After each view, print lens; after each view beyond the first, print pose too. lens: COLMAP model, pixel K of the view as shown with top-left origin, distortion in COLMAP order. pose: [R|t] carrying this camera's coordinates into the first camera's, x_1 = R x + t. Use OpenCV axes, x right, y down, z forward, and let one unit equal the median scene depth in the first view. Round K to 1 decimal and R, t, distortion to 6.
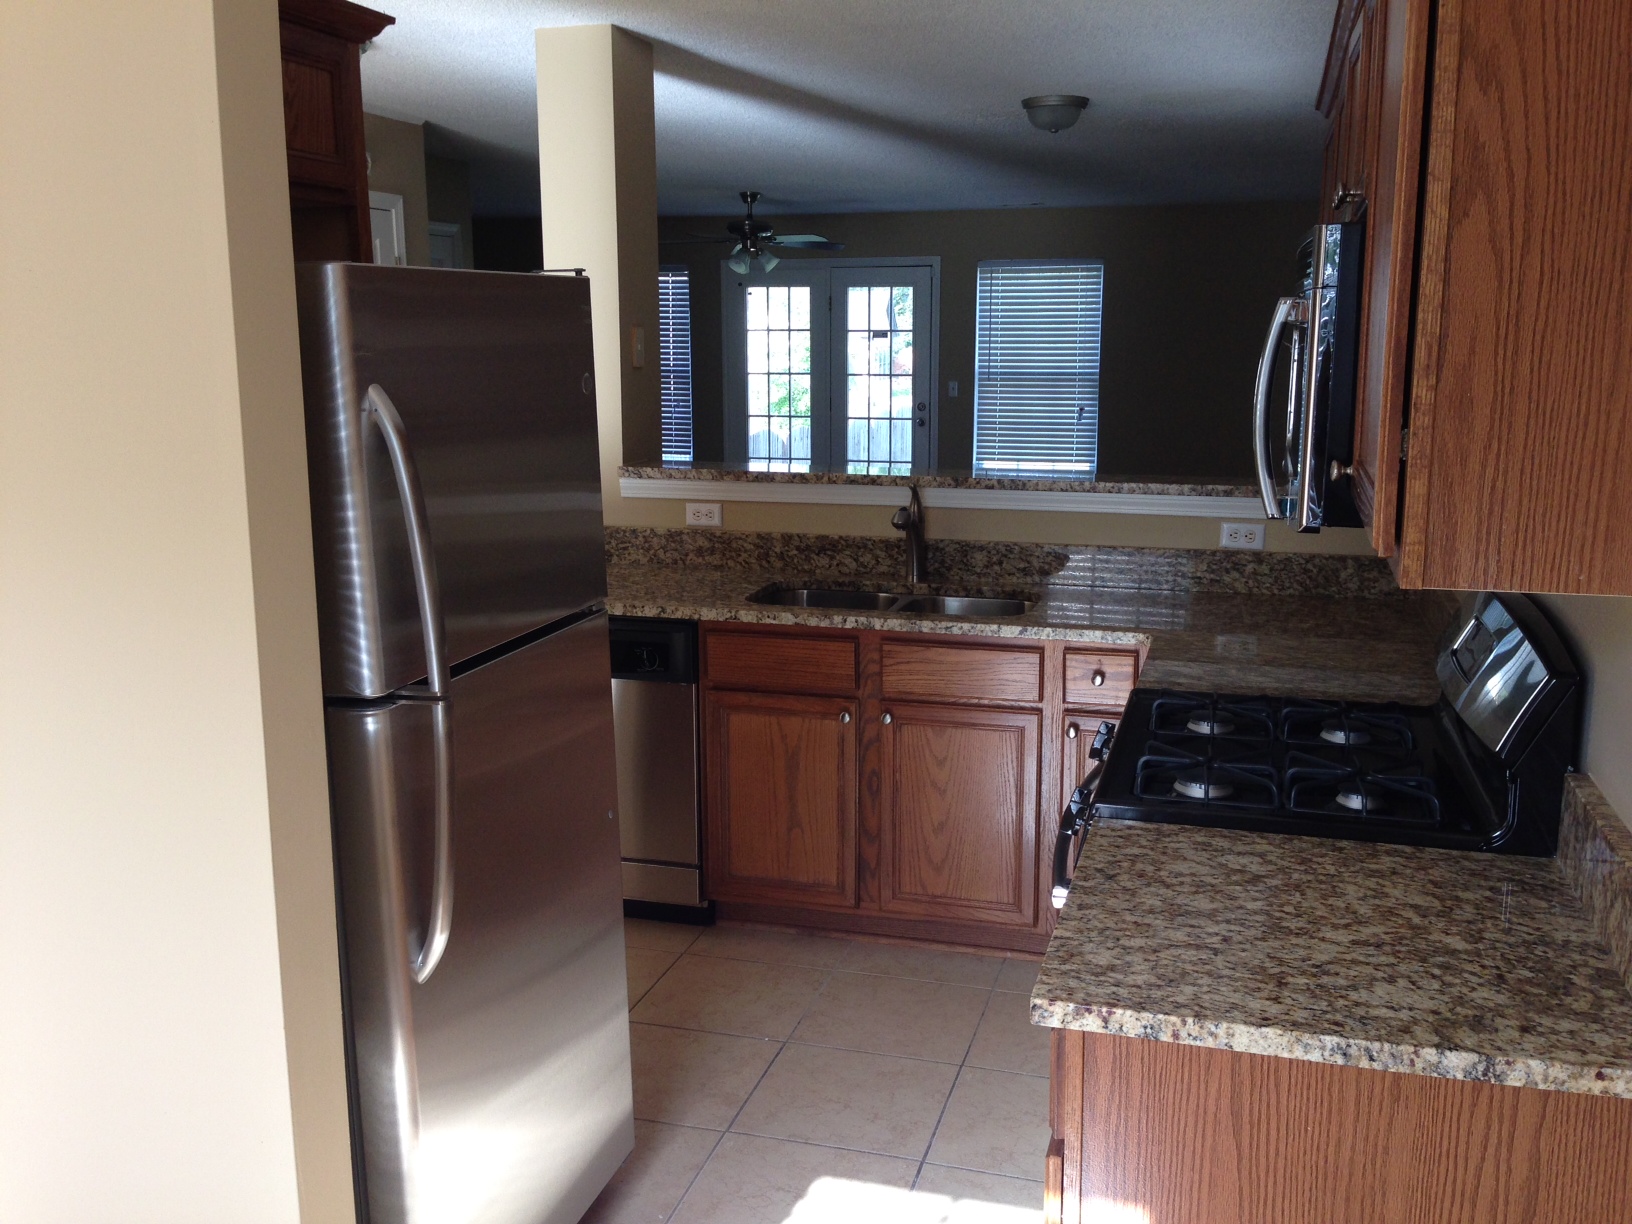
lens RADIAL K [[1537.3, 0, 817.1], [0, 1537.3, 612.8], [0, 0, 1]] dist [0.050164, 0.000000]
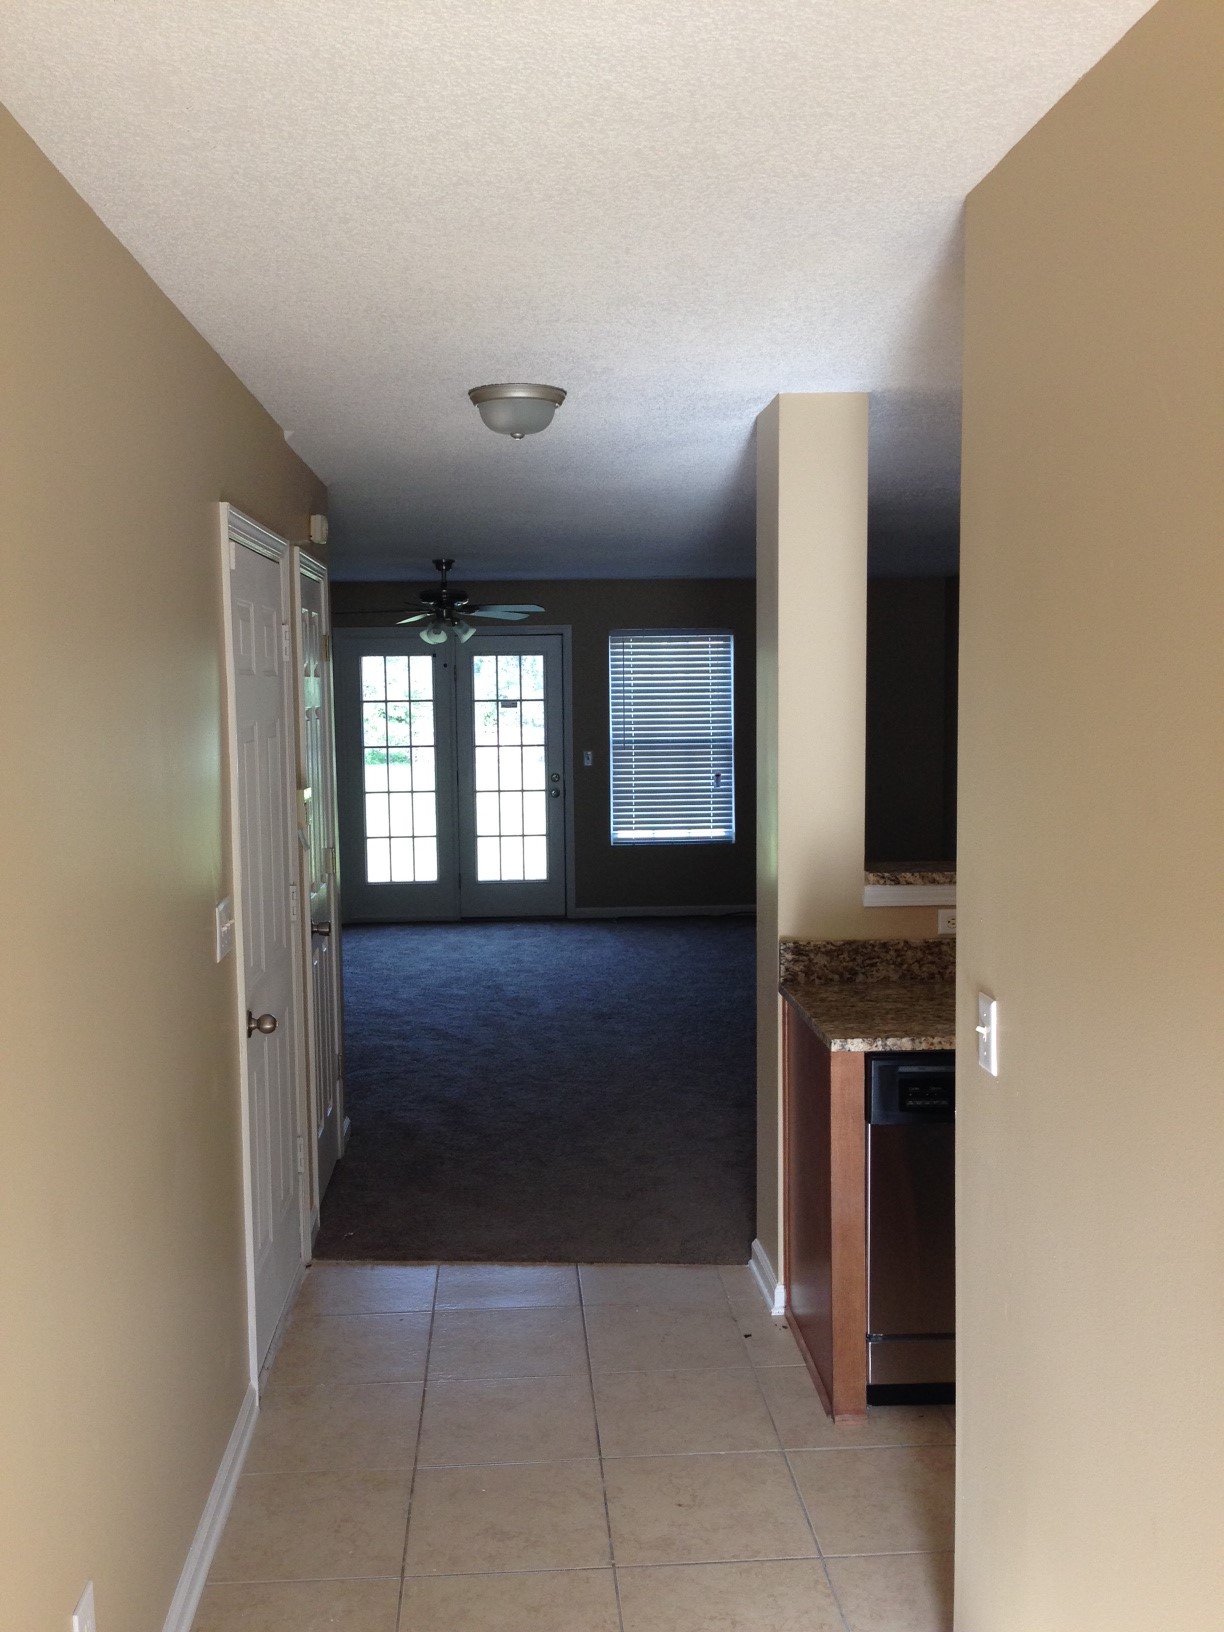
lens RADIAL K [[1537.3, 0, 614.4], [0, 1537.3, 812.2], [0, 0, 1]] dist [0.050164, 0.000000]
pose [[0.938043, -0.038874, 0.344331, -0.232616], [0.073163, 0.993505, -0.087151, -0.025859], [-0.338707, 0.106944, 0.934795, 0.090244]]
